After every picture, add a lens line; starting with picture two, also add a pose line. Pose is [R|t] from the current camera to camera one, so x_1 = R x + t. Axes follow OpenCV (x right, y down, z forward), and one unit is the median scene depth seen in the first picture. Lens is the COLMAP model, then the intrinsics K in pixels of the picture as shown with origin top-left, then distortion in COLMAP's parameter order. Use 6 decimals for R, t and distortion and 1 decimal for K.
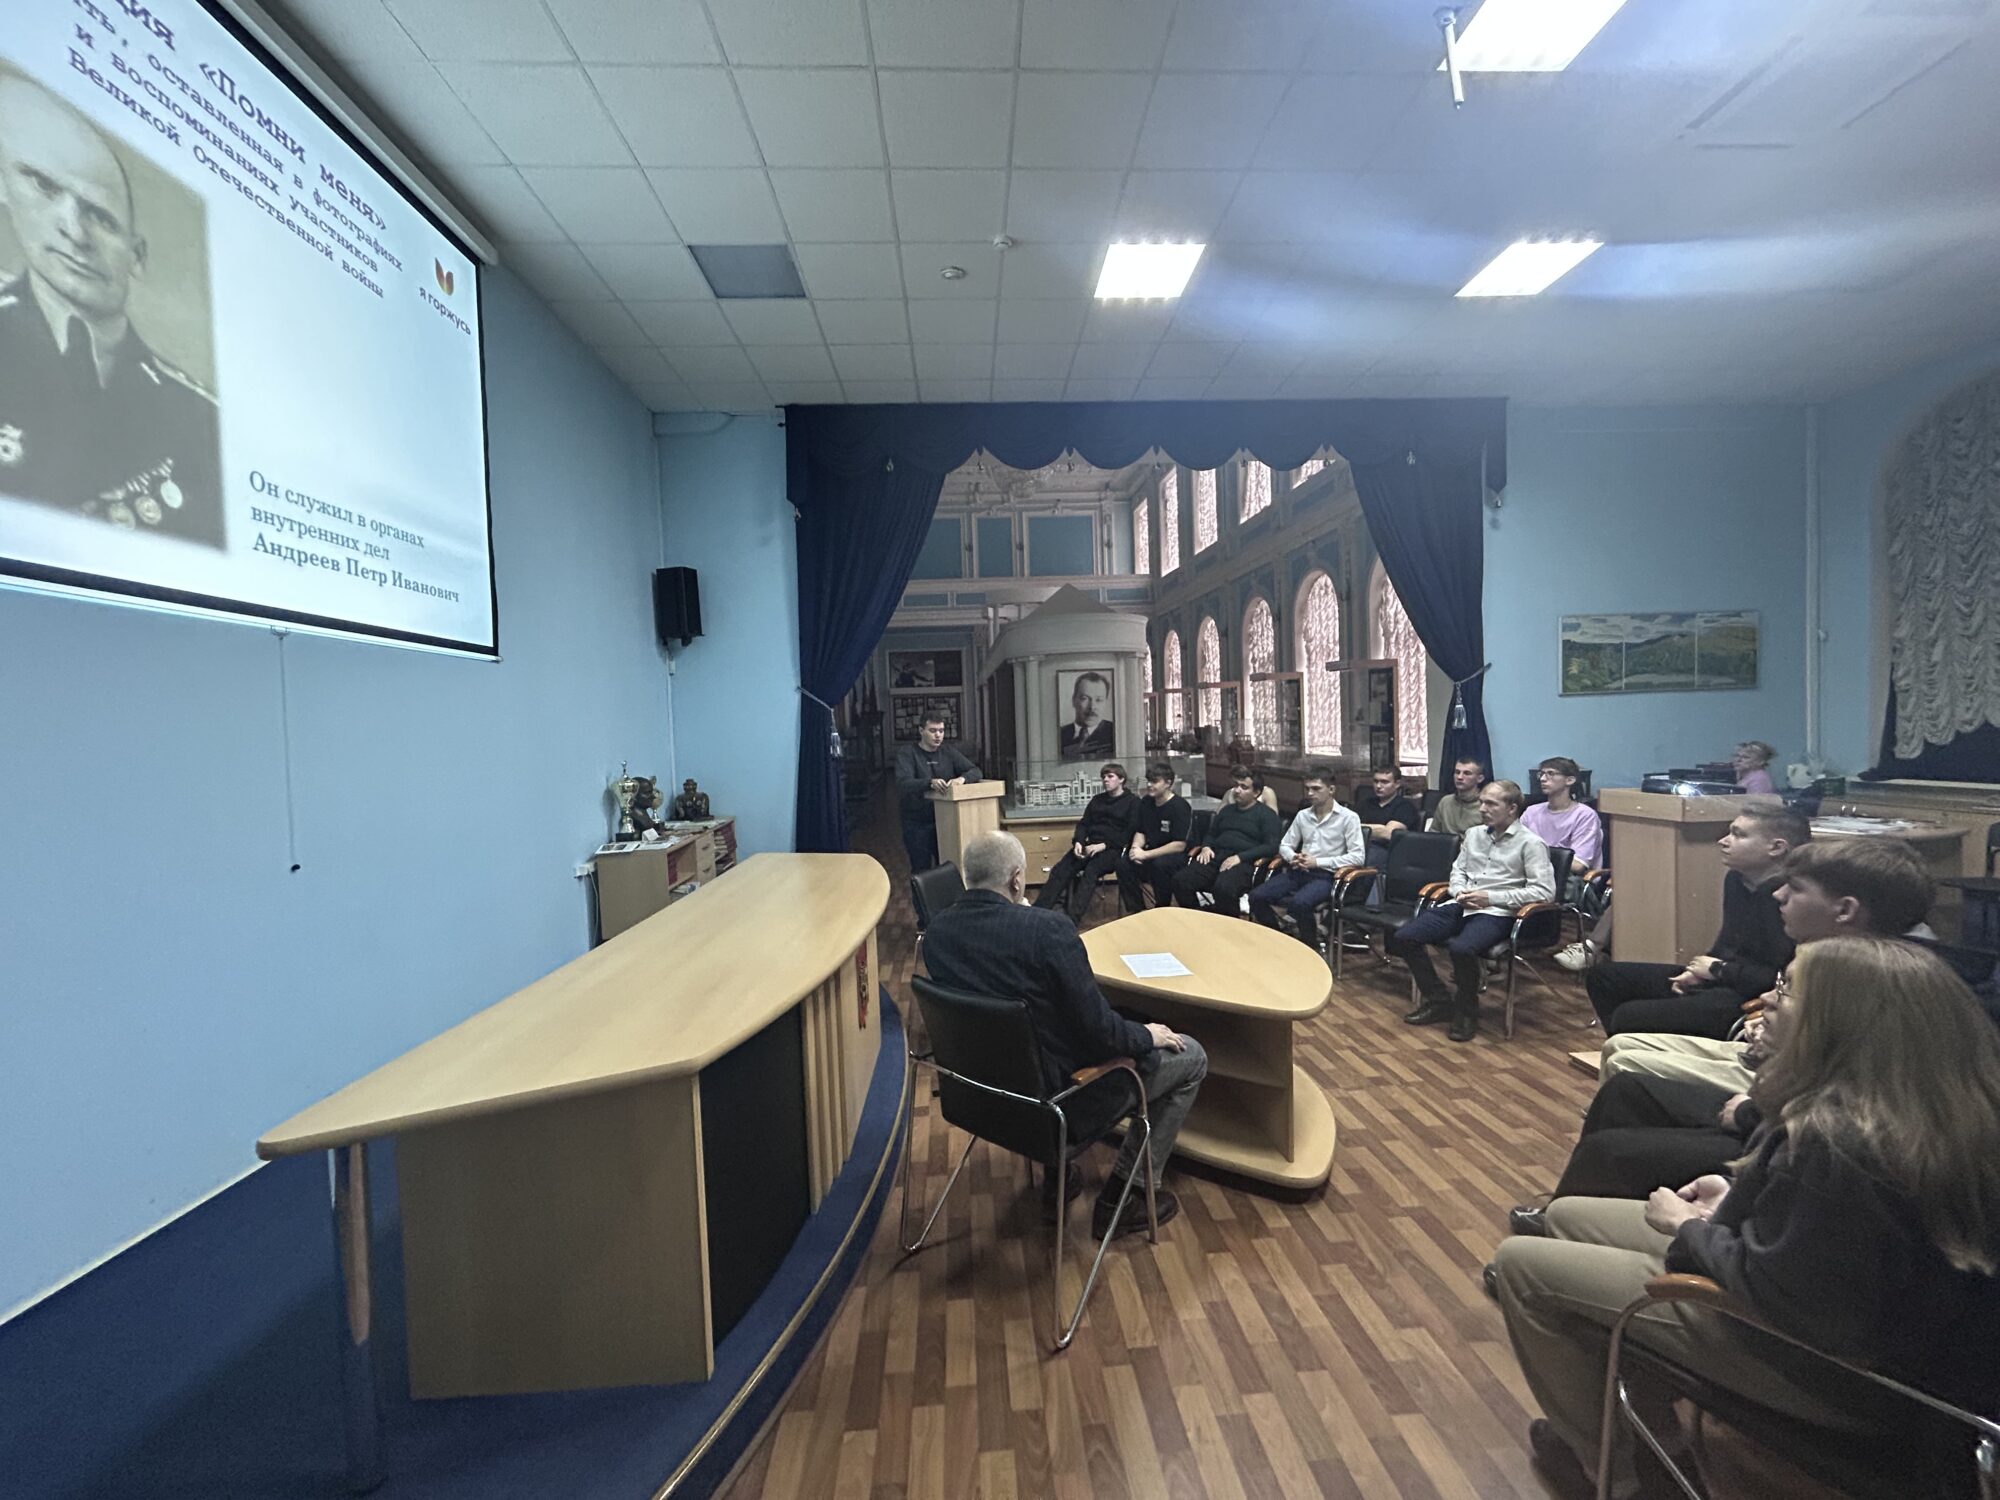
lens RADIAL K [[812.4, 0, 1000.0], [0, 812.4, 750.0], [0, 0, 1]] dist [0.001420, 0.001038]
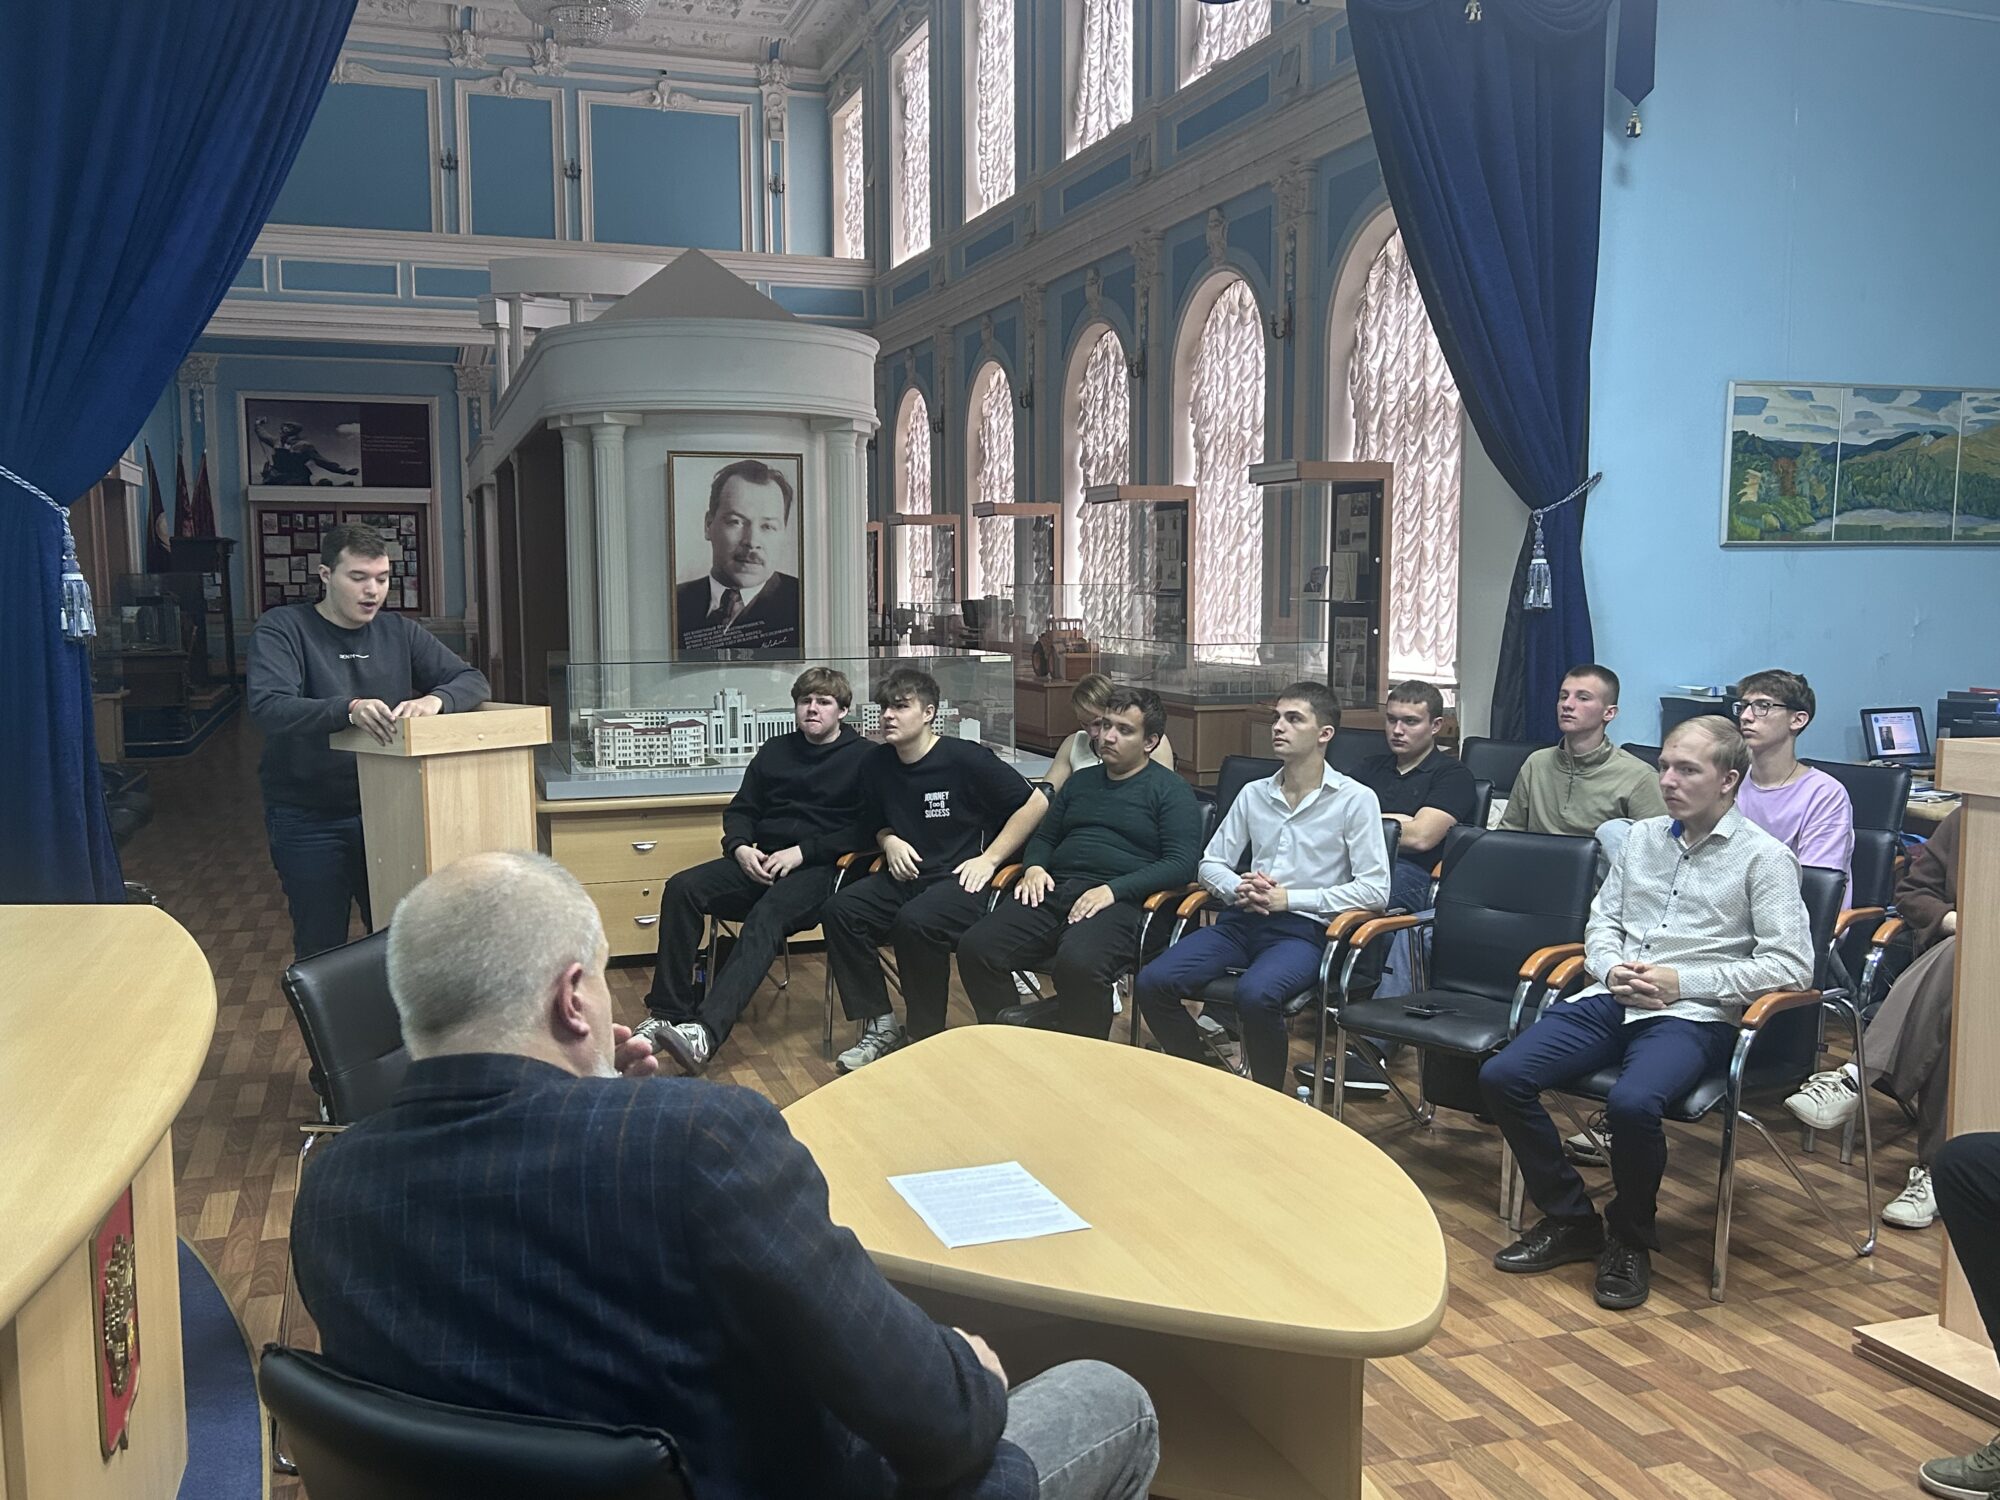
lens RADIAL K [[1716.3, 0, 1000.0], [0, 1716.3, 750.0], [0, 0, 1]] dist [0.083954, -0.117200]
pose [[0.963363, 0.005762, 0.268137, -0.007700], [-0.021642, 0.998179, 0.056304, 0.006466], [-0.267325, -0.060045, 0.961734, 0.125876]]
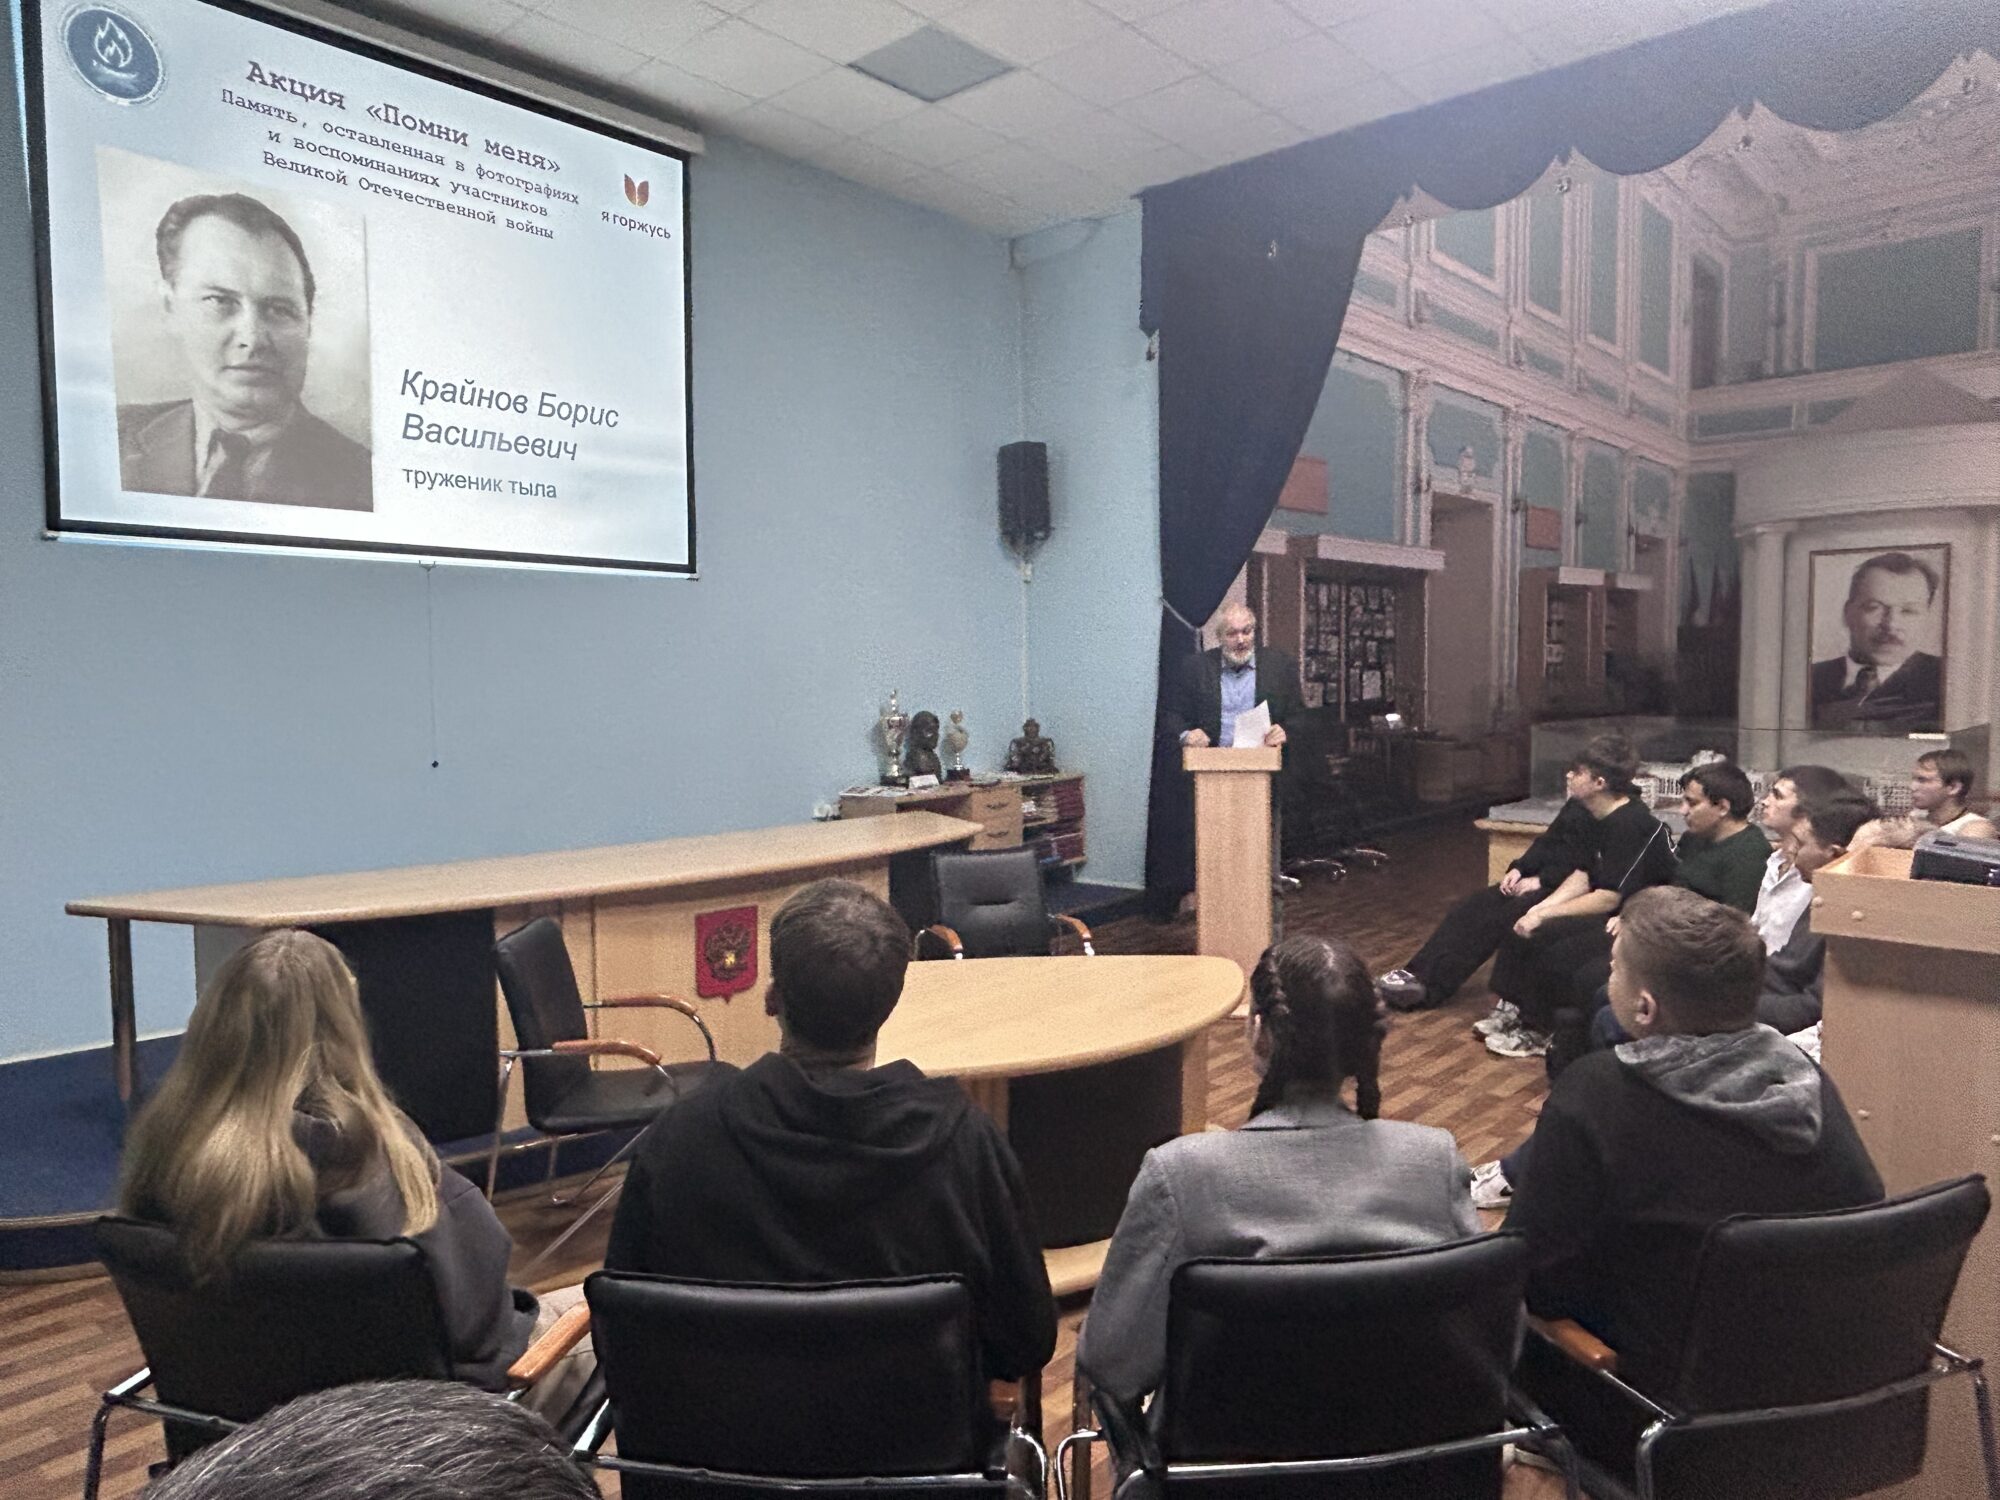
lens RADIAL K [[1317.7, 0, 1000.0], [0, 1317.7, 750.0], [0, 0, 1]] dist [0.029516, -0.034331]
pose [[0.702593, 0.074642, -0.707666, 0.523220], [-0.038983, 0.997027, 0.066459, -0.017844], [0.710523, -0.019106, 0.703414, 0.108710]]
